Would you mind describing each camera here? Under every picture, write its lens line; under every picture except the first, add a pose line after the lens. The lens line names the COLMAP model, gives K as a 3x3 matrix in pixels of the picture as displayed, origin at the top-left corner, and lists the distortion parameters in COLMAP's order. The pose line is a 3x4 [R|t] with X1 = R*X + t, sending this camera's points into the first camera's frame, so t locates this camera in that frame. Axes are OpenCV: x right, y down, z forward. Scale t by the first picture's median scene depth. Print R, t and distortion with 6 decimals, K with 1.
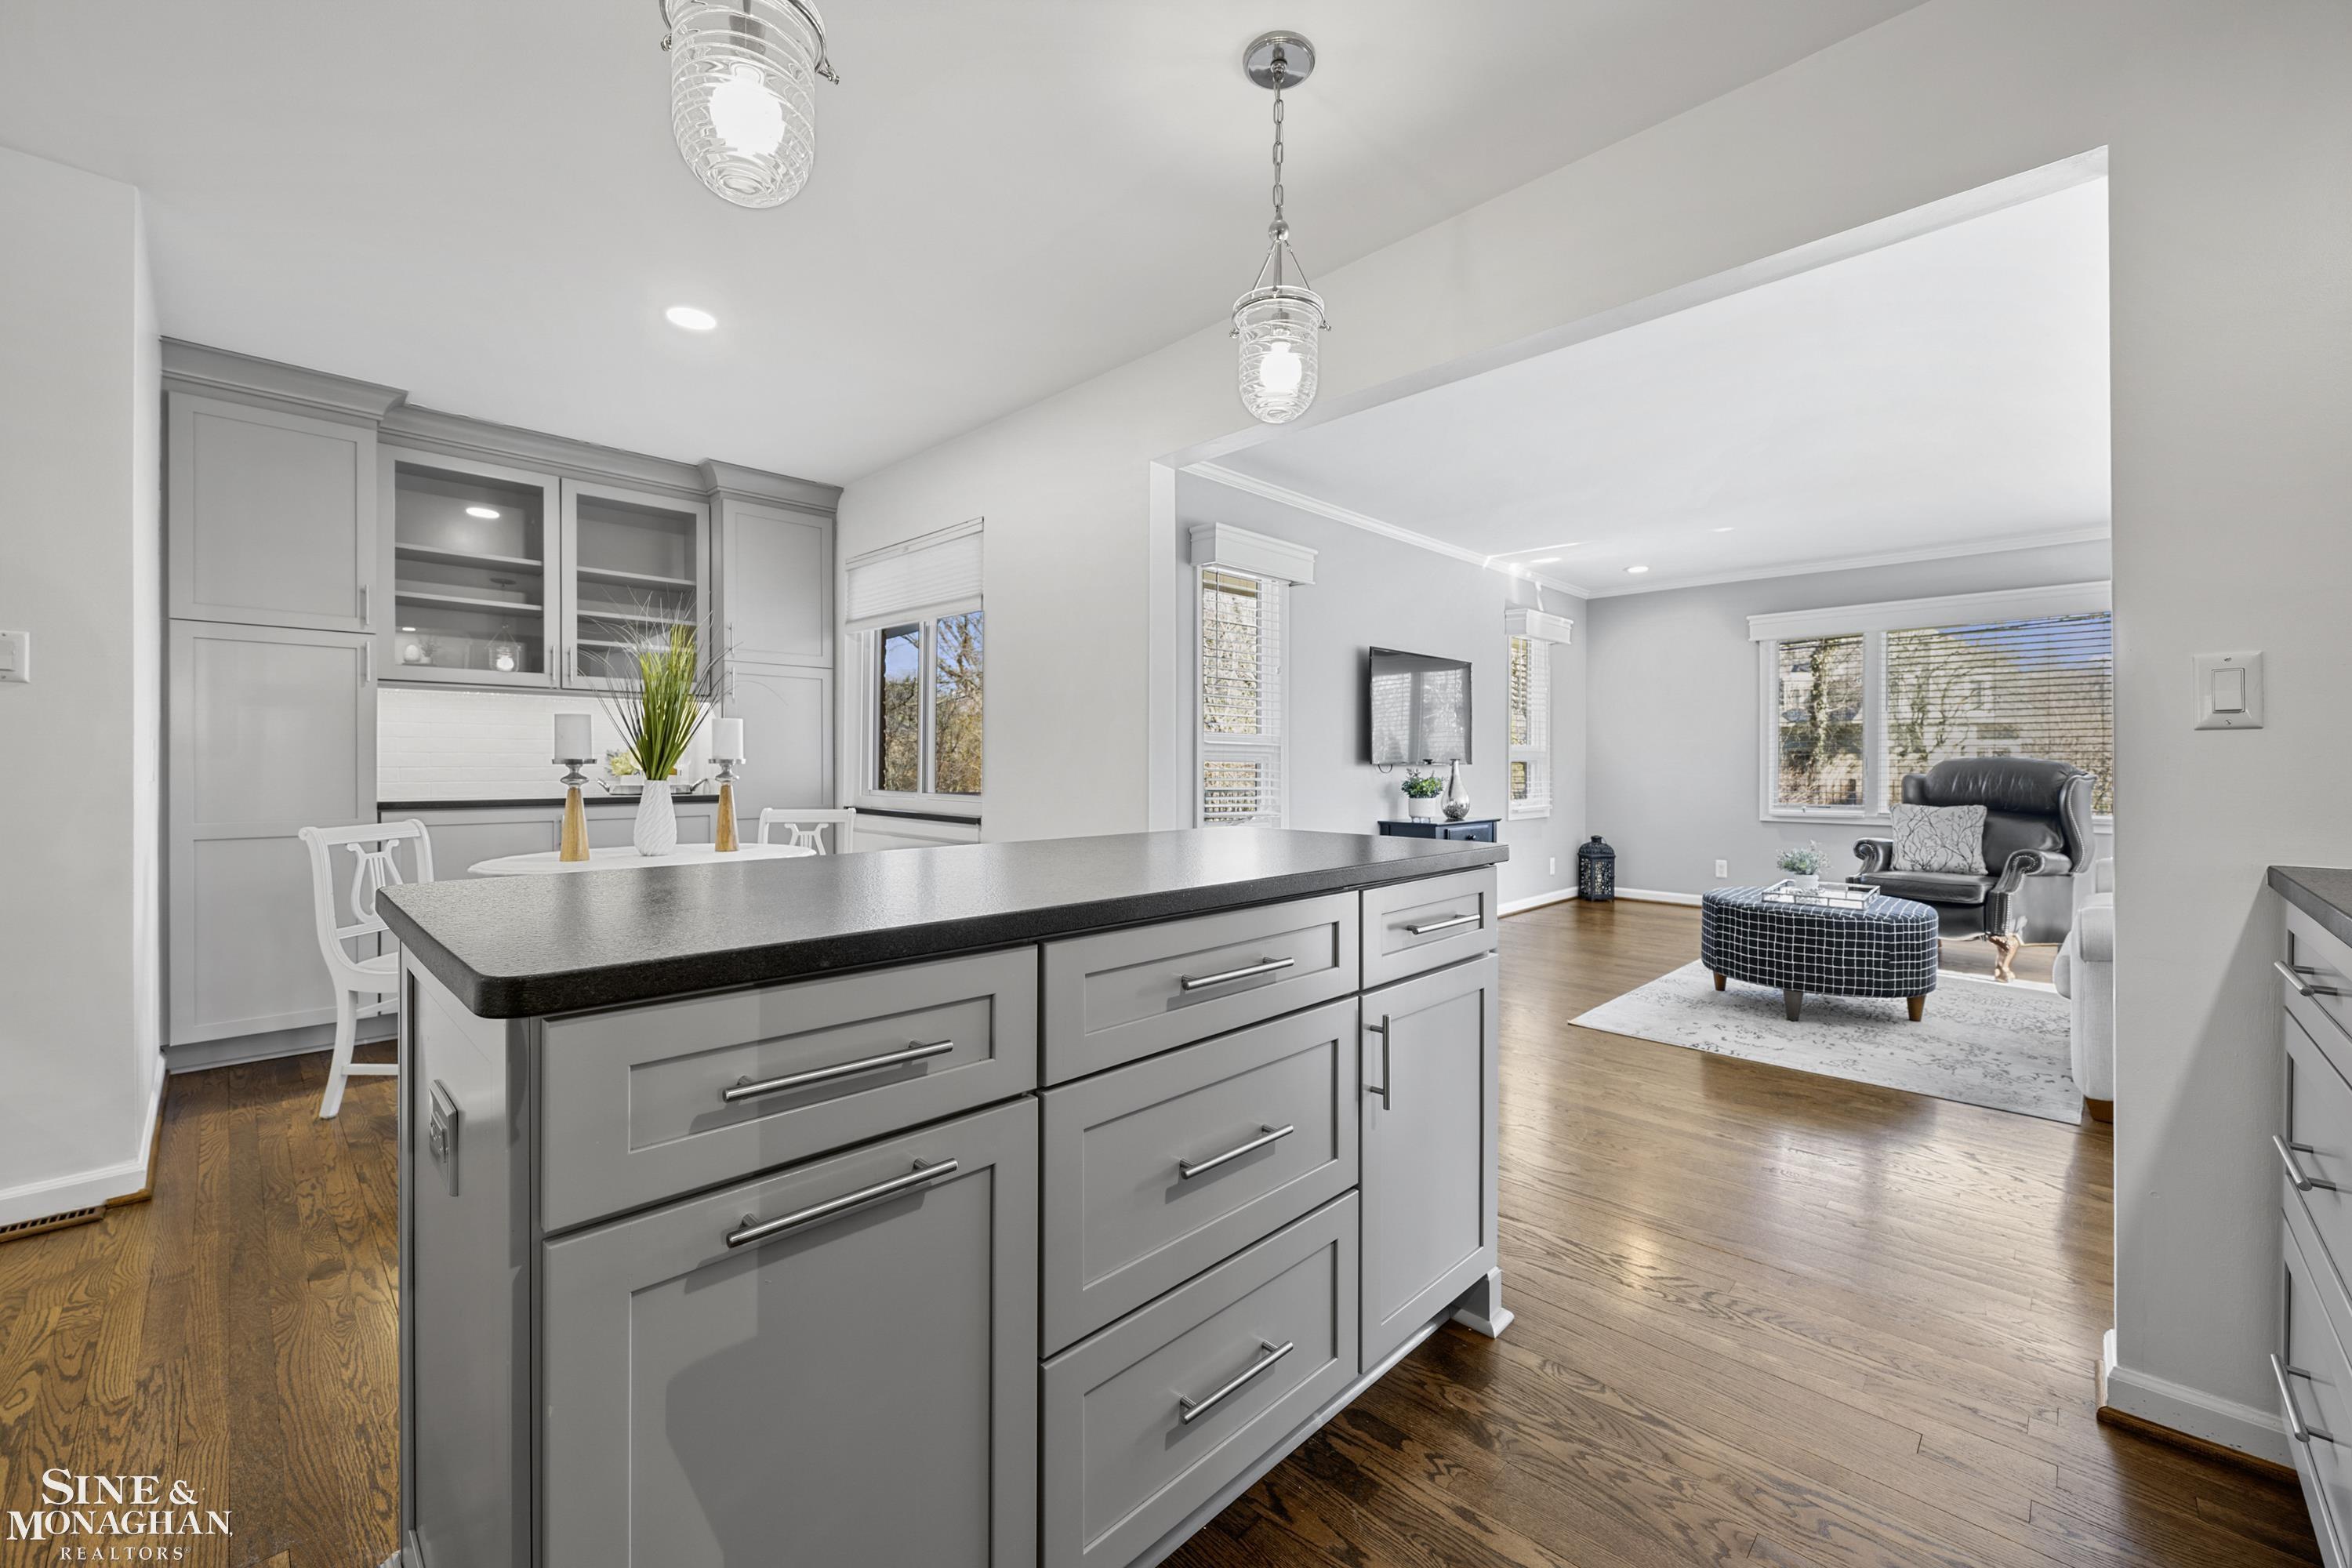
lens RADIAL K [[941.1, 0, 1169.0], [0, 941.1, 772.7], [0, 0, 1]] dist [-0.000759, -0.000141]
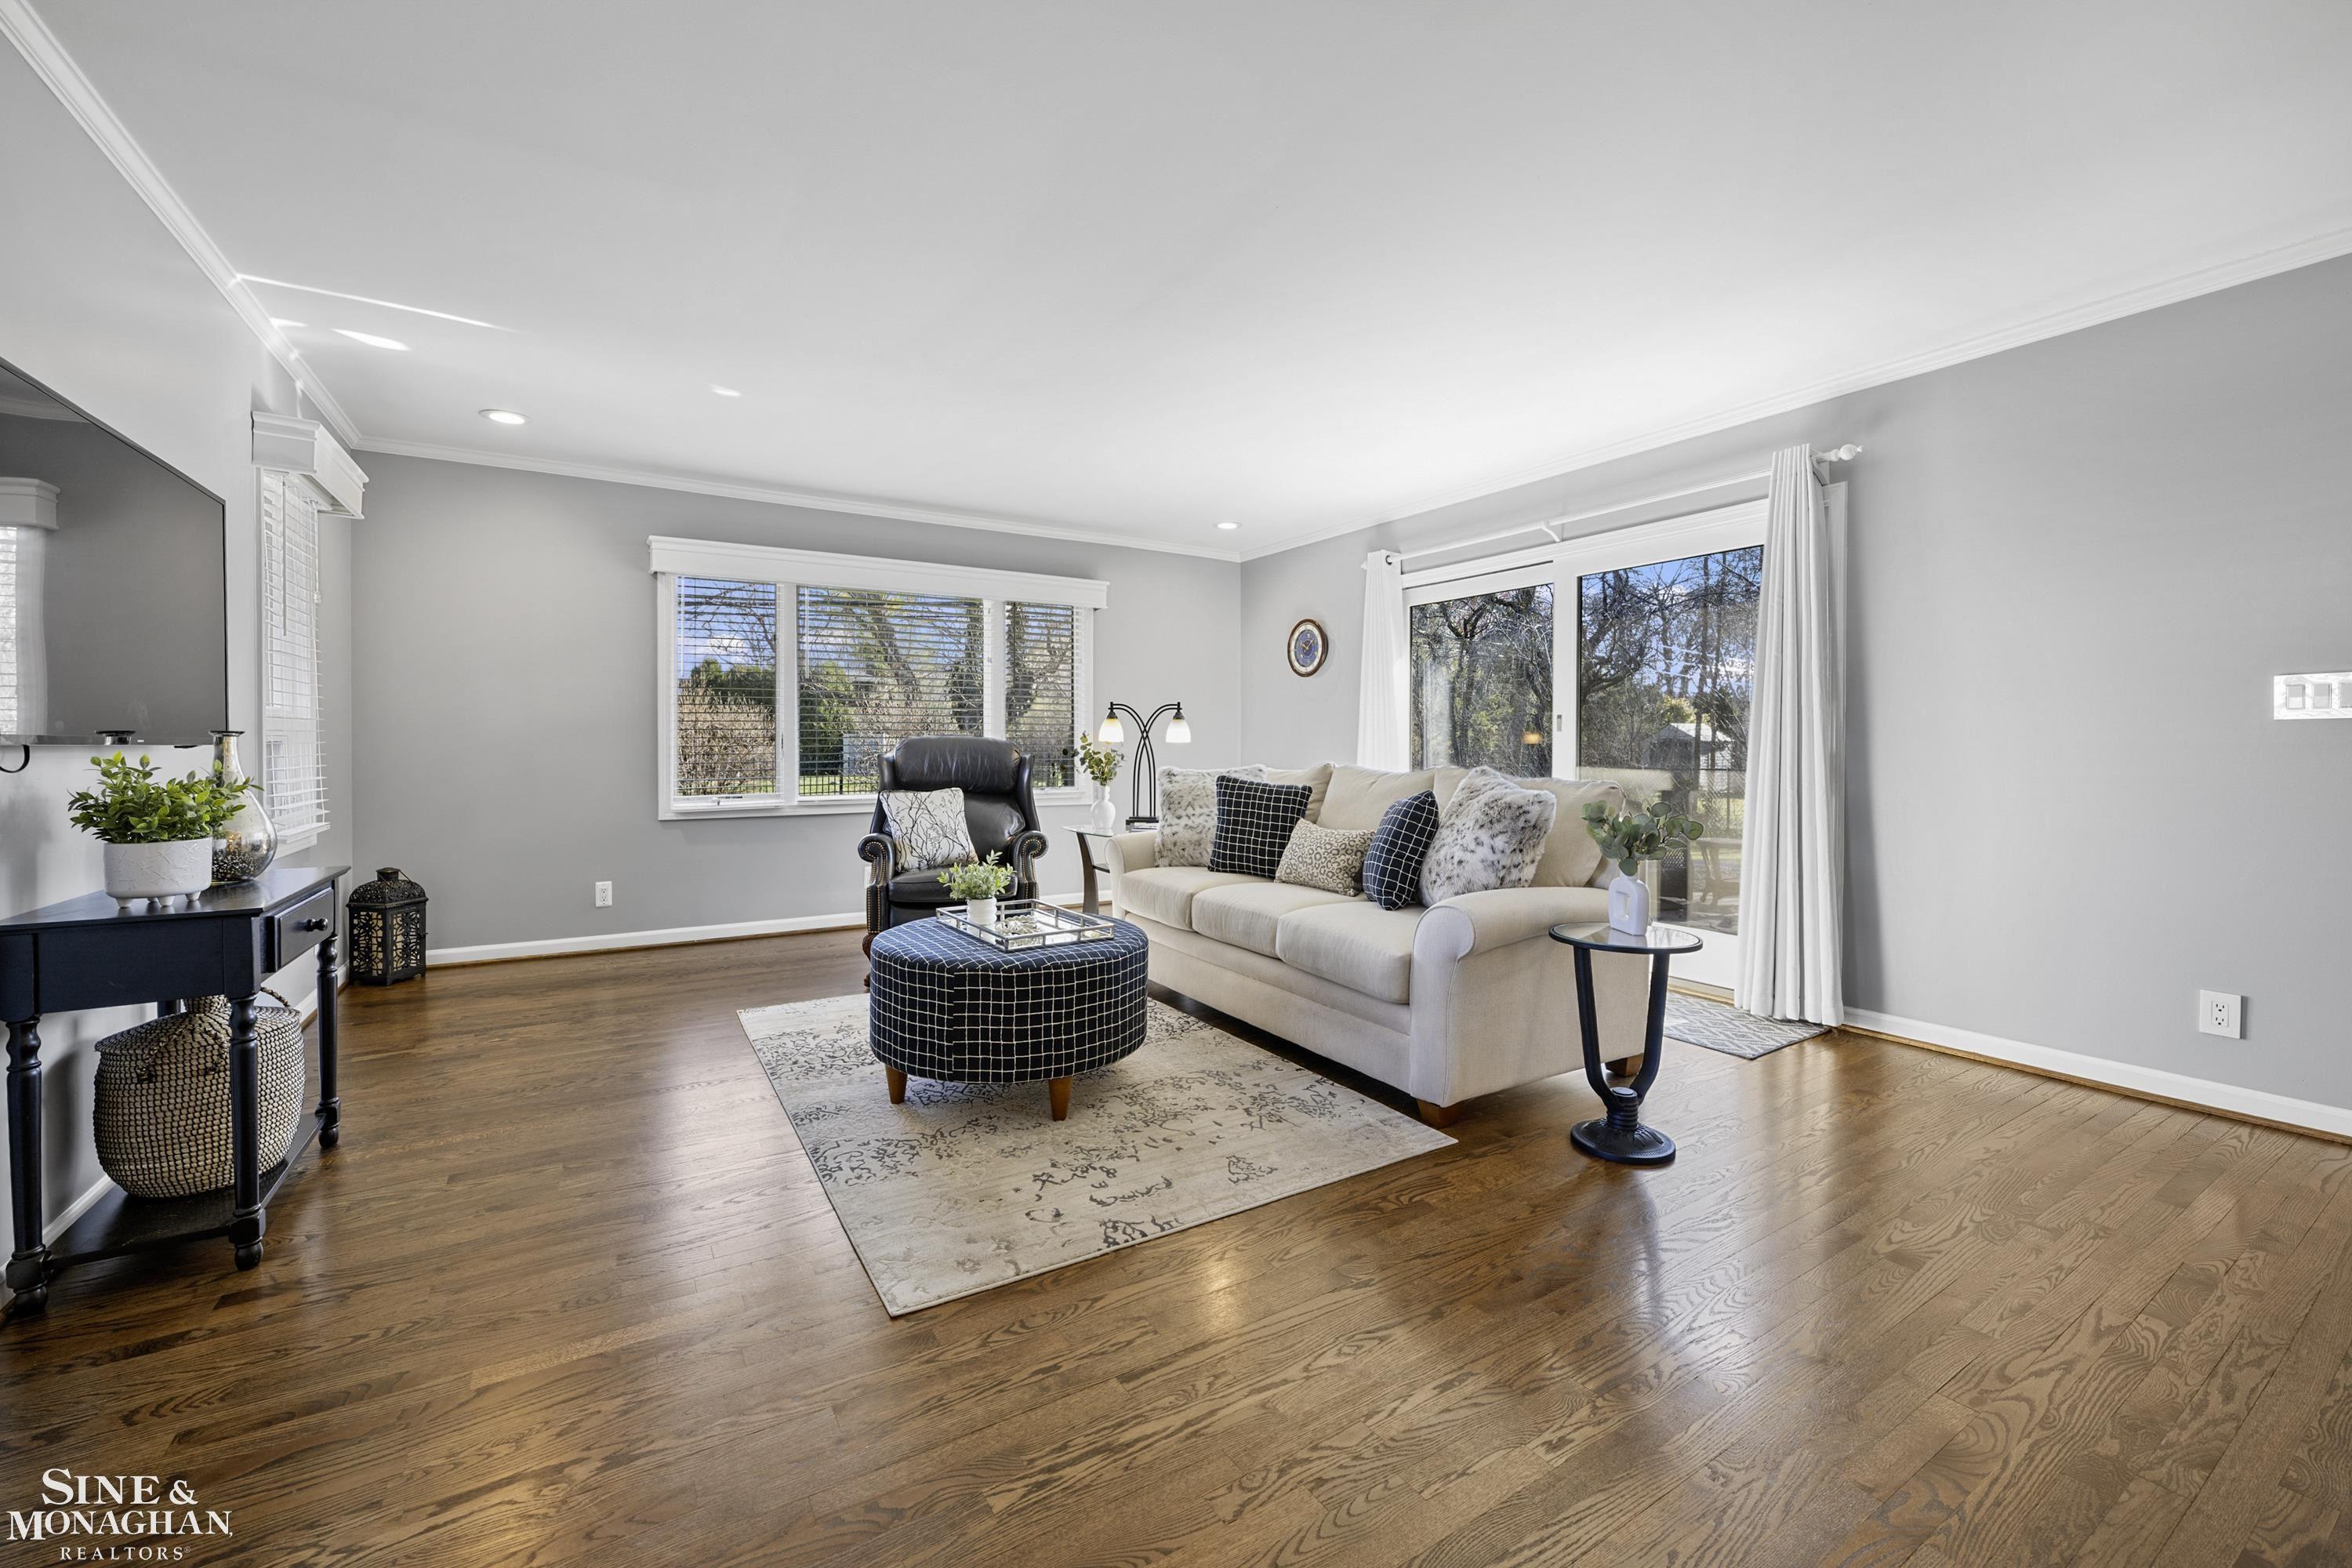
lens RADIAL K [[941.1, 0, 1176.9], [0, 941.1, 755.9], [0, 0, 1]] dist [-0.000759, -0.000141]
pose [[0.230816, -0.013692, 0.972901, 0.017206], [0.007734, 0.999895, 0.012237, -0.007628], [-0.972967, 0.004700, 0.230897, 0.689857]]
